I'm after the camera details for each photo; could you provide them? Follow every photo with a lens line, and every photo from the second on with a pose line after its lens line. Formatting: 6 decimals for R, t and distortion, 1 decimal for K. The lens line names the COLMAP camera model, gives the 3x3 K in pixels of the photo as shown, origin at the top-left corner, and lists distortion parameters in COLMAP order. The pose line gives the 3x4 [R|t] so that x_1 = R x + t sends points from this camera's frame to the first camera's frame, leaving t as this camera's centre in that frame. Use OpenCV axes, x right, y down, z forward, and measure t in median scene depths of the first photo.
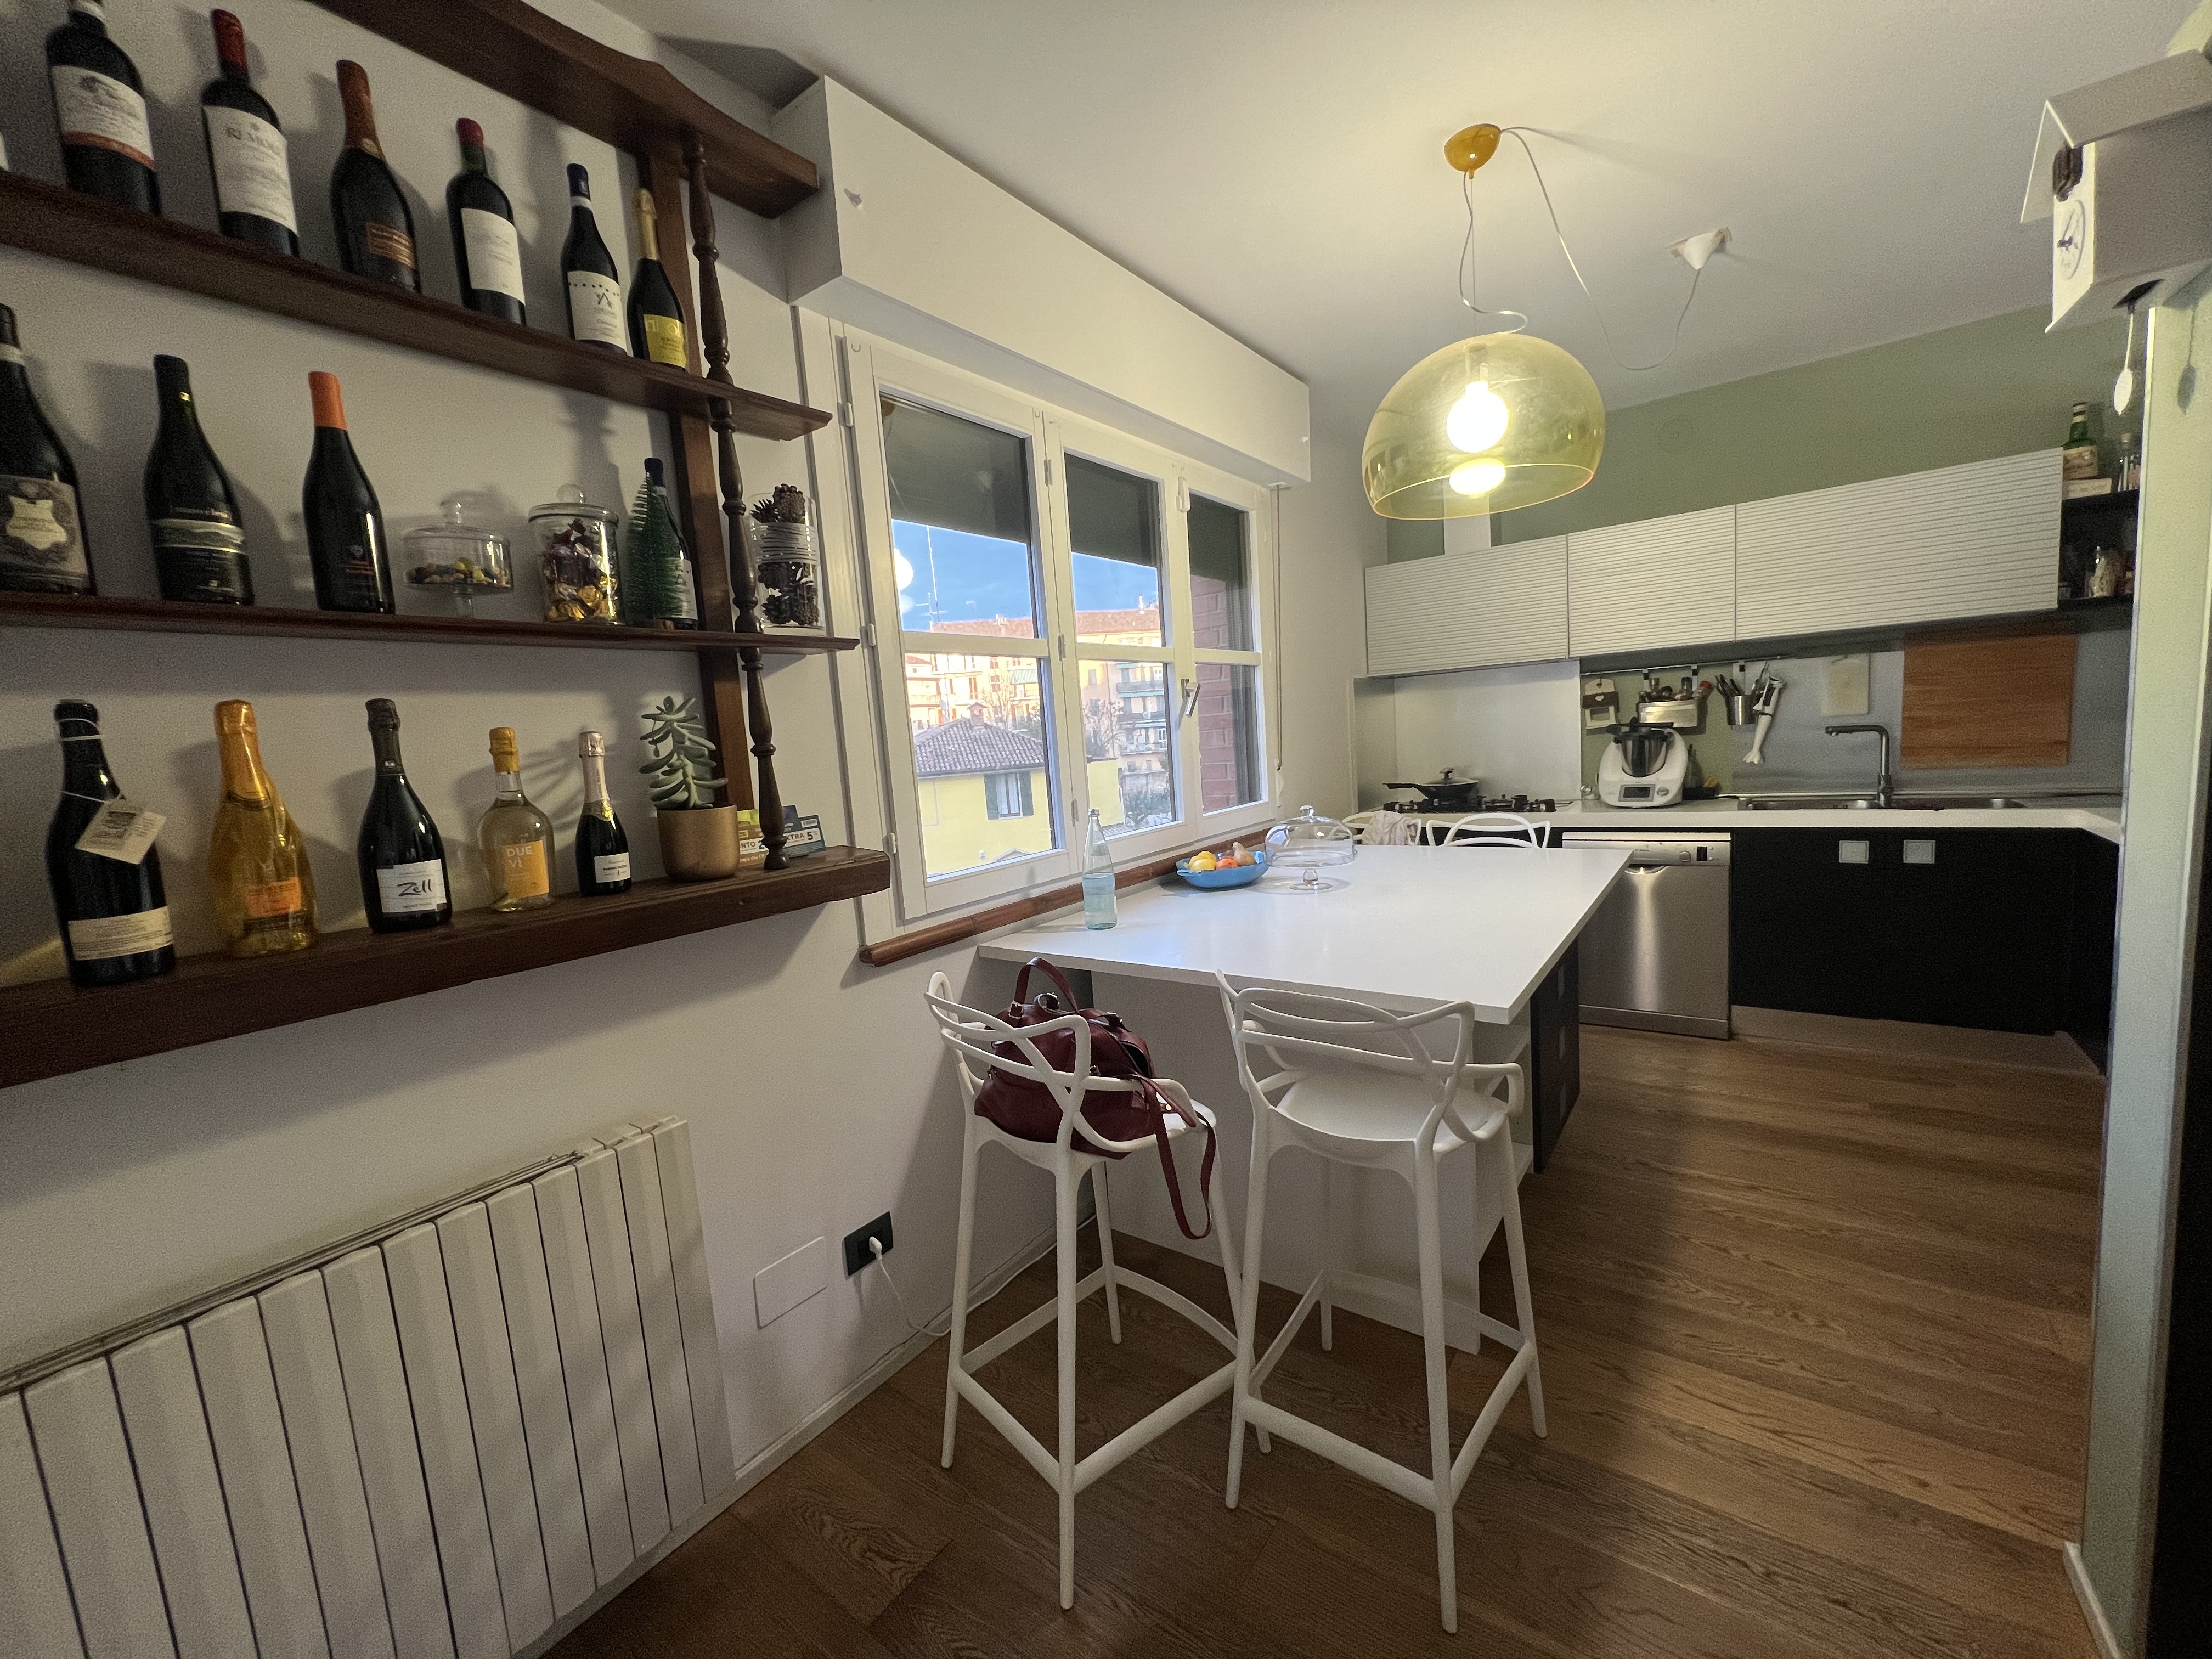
lens RADIAL K [[882.4, 0, 1104.9], [0, 882.4, 831.2], [0, 0, 1]] dist [-0.001355, 0.000130]
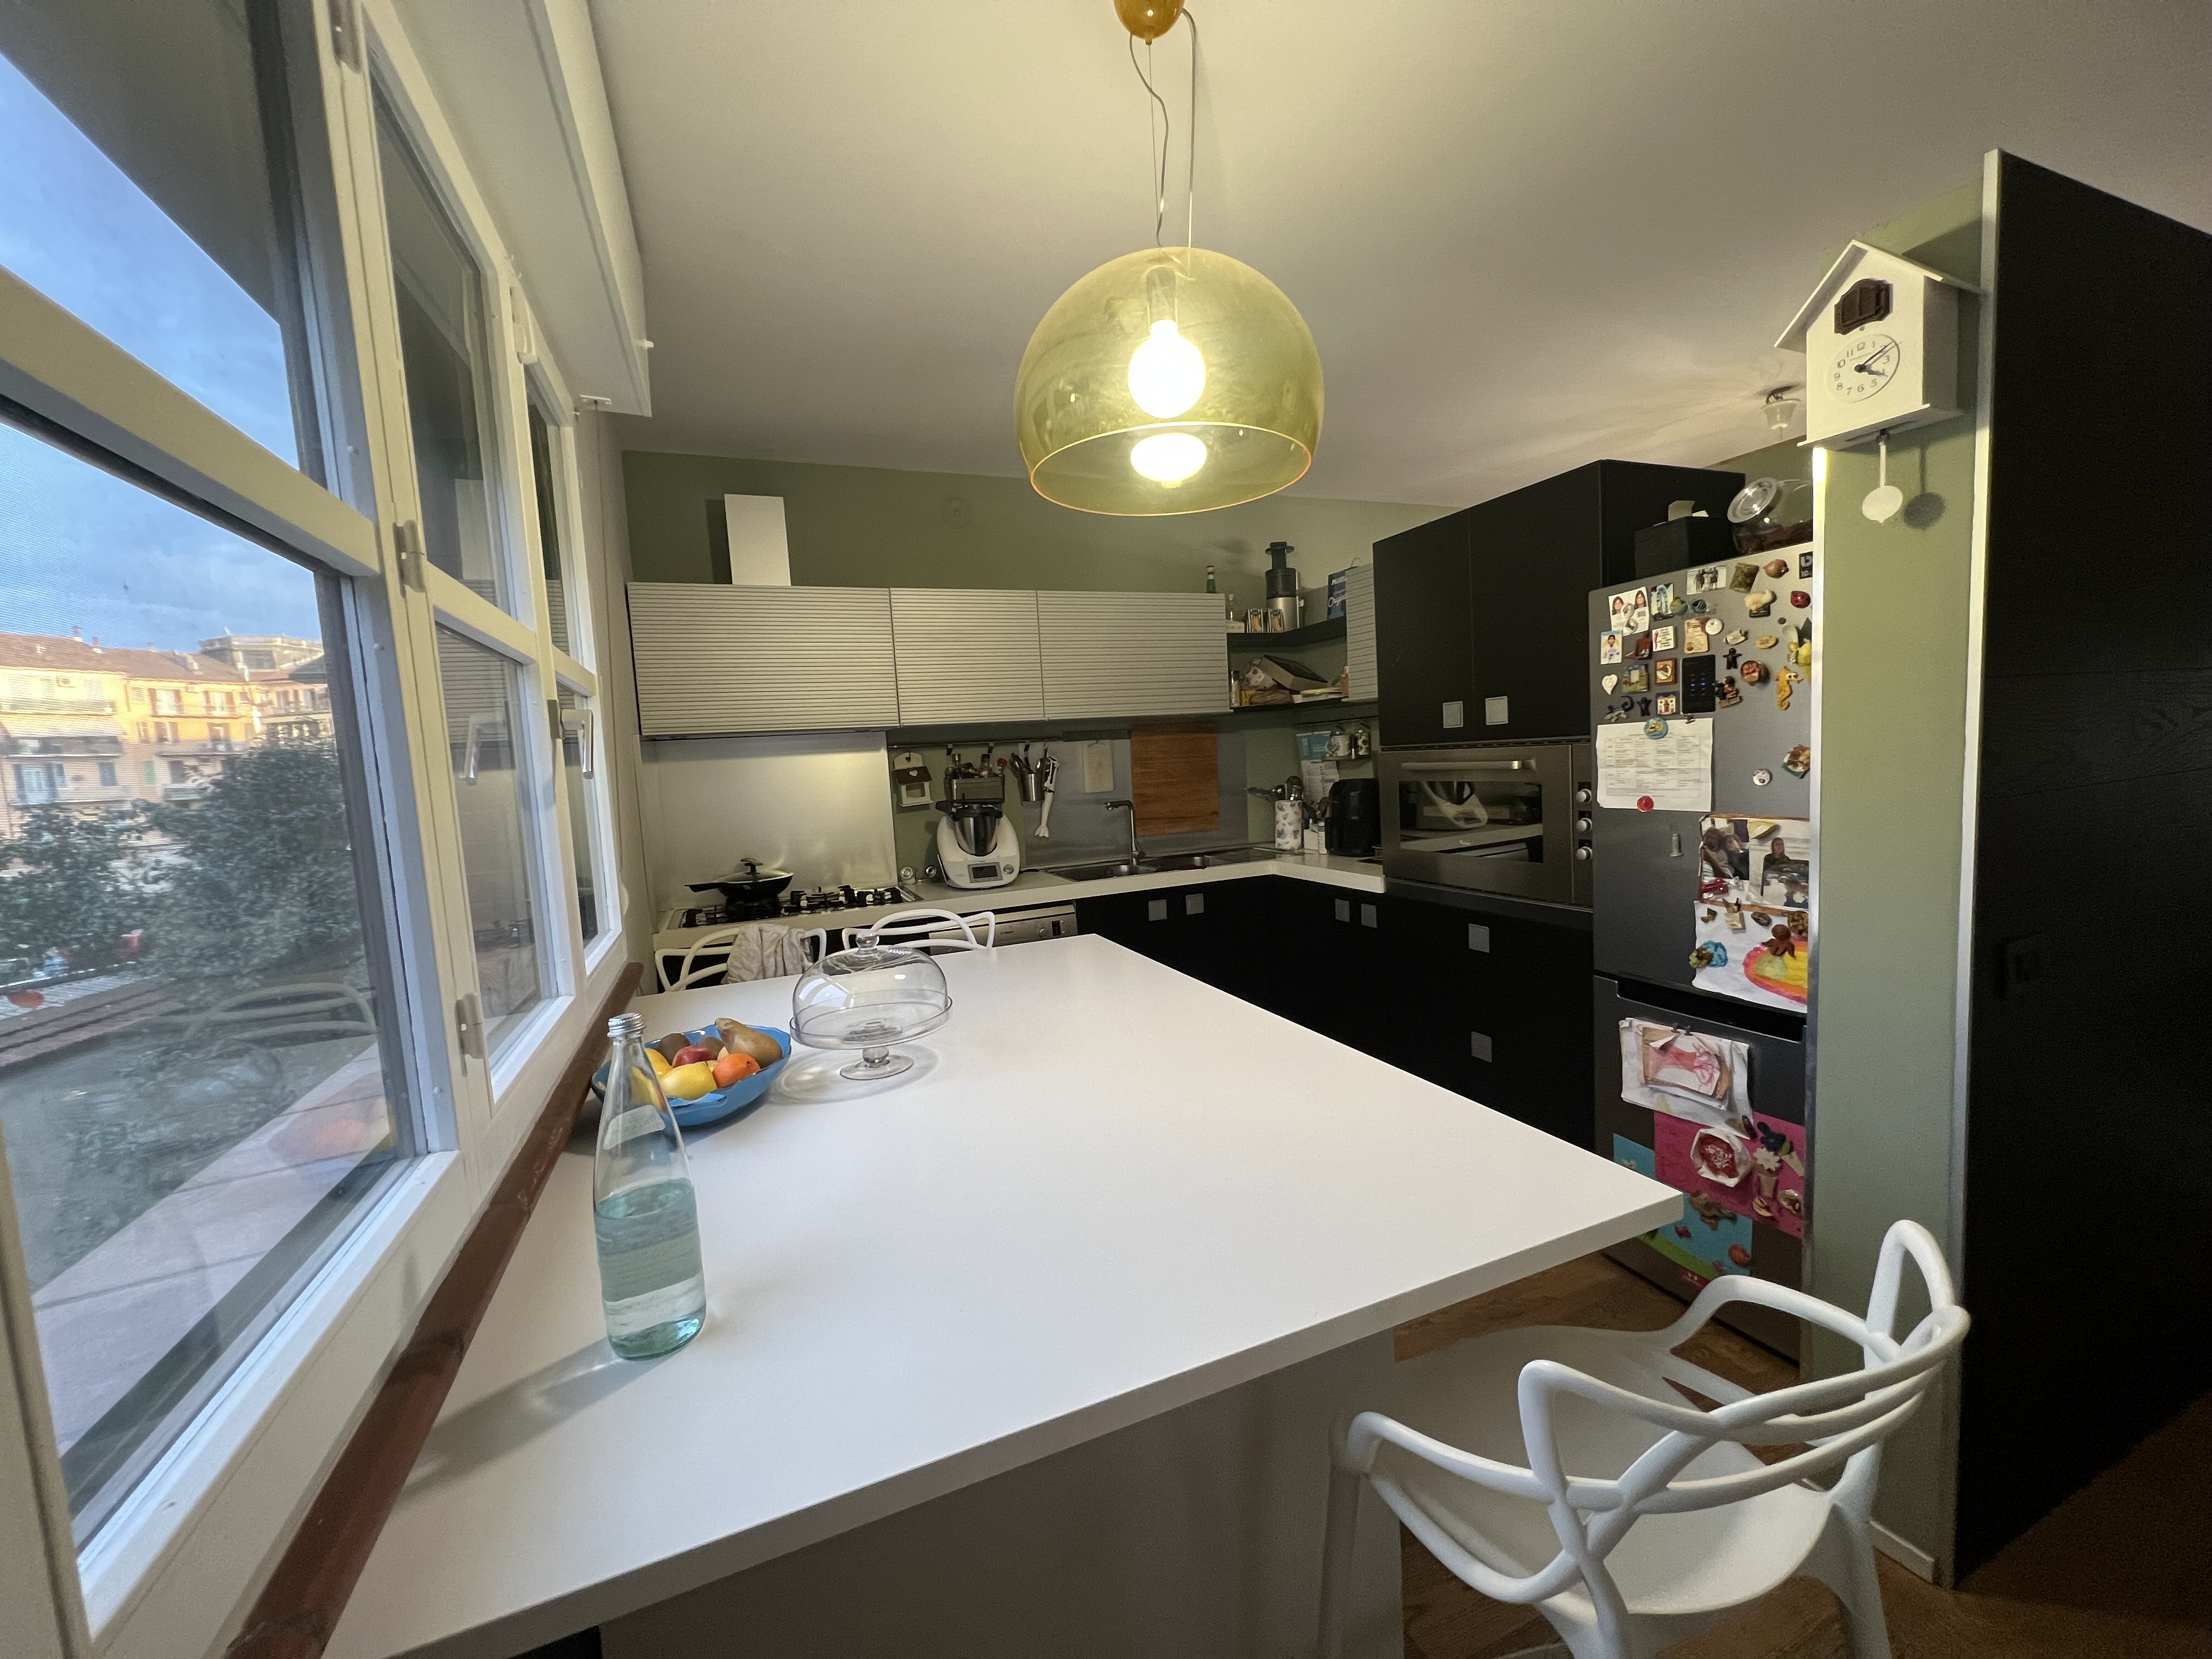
lens RADIAL K [[882.4, 0, 1104.9], [0, 882.4, 831.0], [0, 0, 1]] dist [-0.001355, 0.000130]
pose [[0.515113, -0.029820, 0.856604, -0.154375], [0.113790, 0.992928, -0.033862, -0.046527], [-0.849536, 0.114916, 0.514863, 0.455541]]
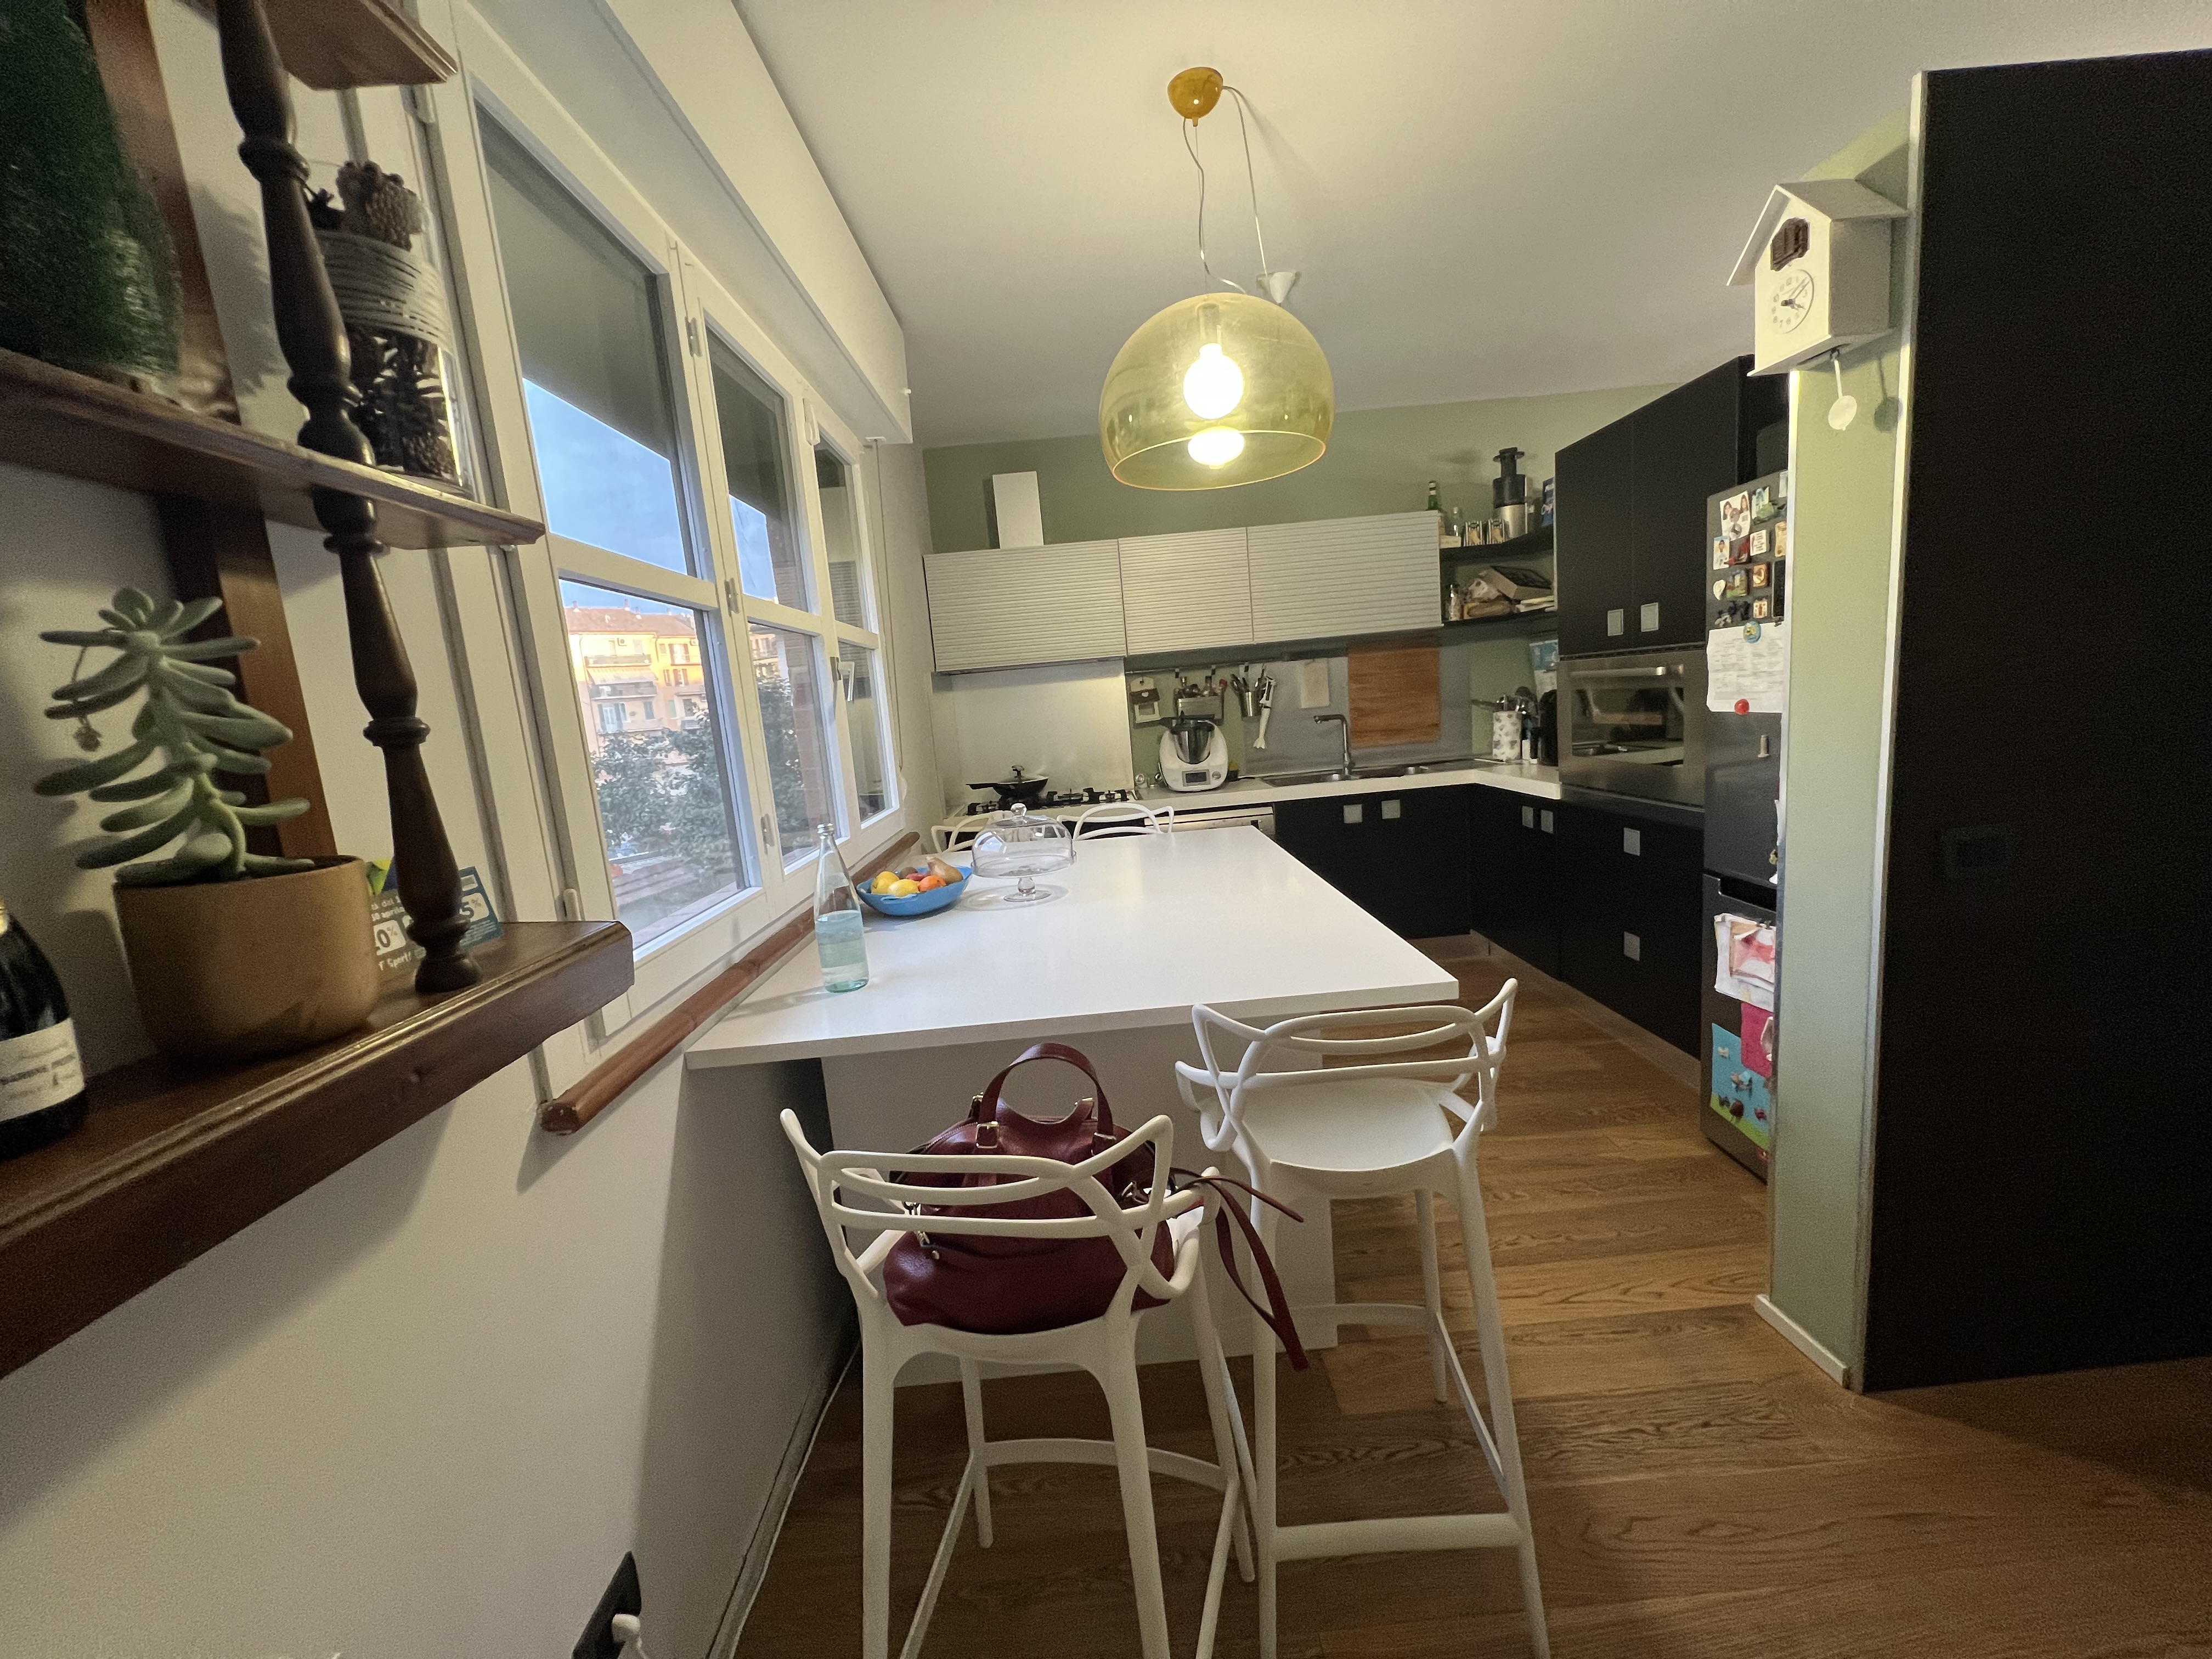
lens RADIAL K [[882.4, 0, 1105.2], [0, 882.4, 833.3], [0, 0, 1]] dist [-0.001355, 0.000130]
pose [[0.792325, -0.088796, 0.603603, -0.188084], [0.097137, 0.995092, 0.018880, -0.006863], [-0.602317, 0.043673, 0.797062, 0.210416]]
